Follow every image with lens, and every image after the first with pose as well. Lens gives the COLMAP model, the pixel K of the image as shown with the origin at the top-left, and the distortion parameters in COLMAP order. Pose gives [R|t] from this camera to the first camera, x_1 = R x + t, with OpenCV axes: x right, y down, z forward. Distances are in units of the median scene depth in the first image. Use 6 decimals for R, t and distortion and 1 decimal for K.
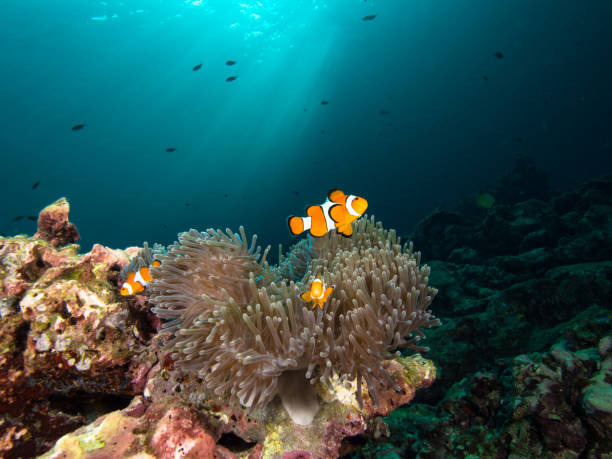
lens RADIAL K [[505.6, 0, 306.0], [0, 505.6, 229.5], [0, 0, 1]] dist [0.059582, -0.003136]
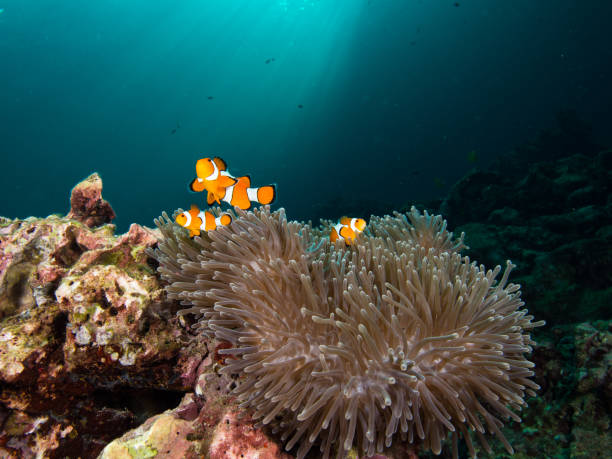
lens RADIAL K [[505.6, 0, 306.0], [0, 505.6, 229.5], [0, 0, 1]] dist [0.059582, -0.003136]
pose [[0.997694, -0.030179, -0.060801, -0.056861], [0.034208, 0.997210, 0.066352, -0.011646], [0.058629, -0.068279, 0.995942, 0.132939]]
